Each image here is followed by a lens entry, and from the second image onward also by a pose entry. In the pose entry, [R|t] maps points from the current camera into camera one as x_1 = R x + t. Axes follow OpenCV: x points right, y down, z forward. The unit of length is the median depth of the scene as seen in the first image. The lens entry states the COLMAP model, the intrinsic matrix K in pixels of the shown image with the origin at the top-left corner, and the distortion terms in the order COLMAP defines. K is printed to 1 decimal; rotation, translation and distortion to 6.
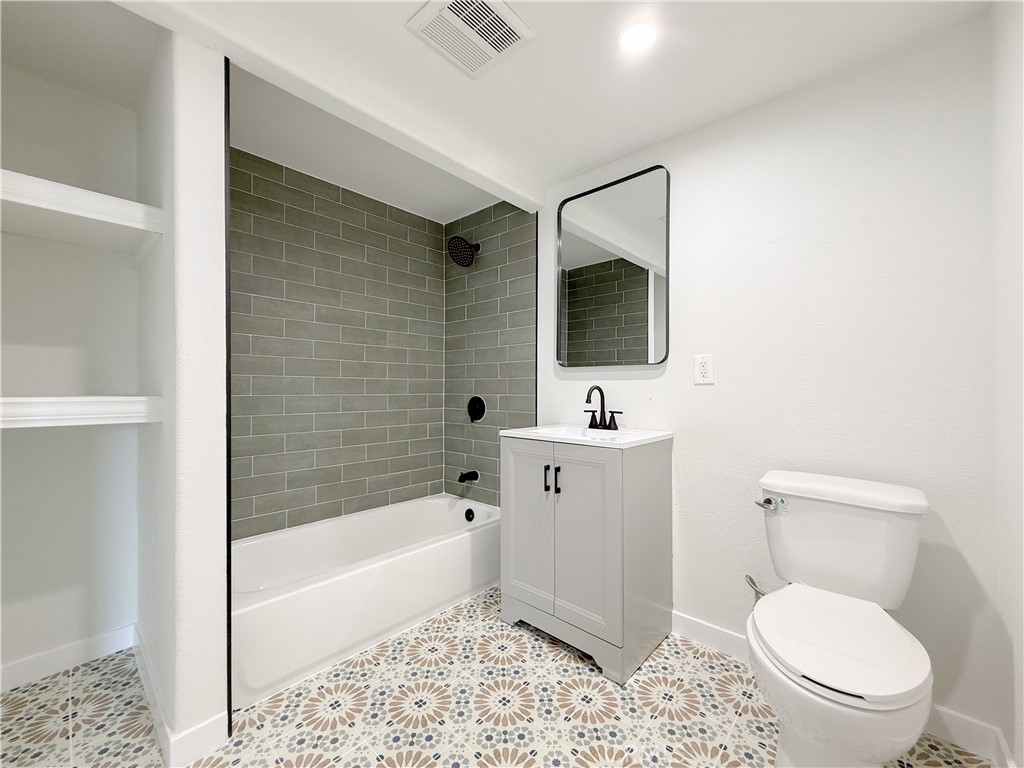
lens RADIAL K [[412.9, 0, 510.4], [0, 412.9, 382.6], [0, 0, 1]] dist [0.000296, 0.001615]
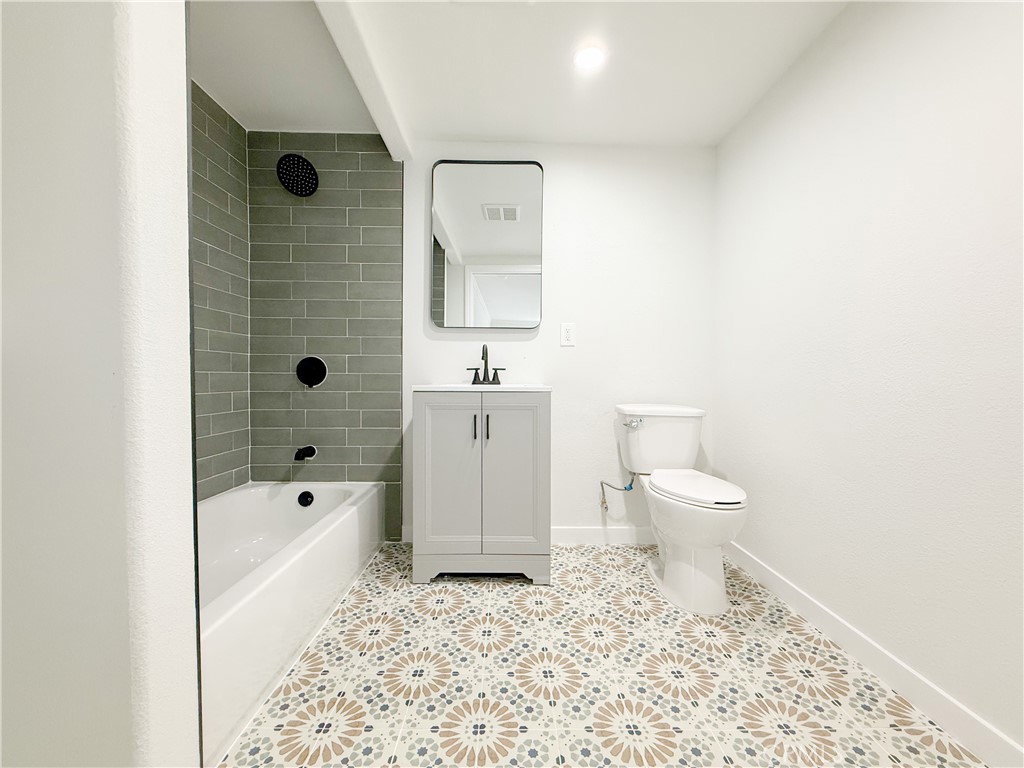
lens RADIAL K [[412.9, 0, 511.3], [0, 412.9, 382.4], [0, 0, 1]] dist [0.000296, 0.001615]
pose [[0.726981, -0.003616, 0.686648, -0.485130], [-0.015359, 0.999650, 0.021525, 0.081197], [-0.686486, -0.026194, 0.726672, 0.153063]]
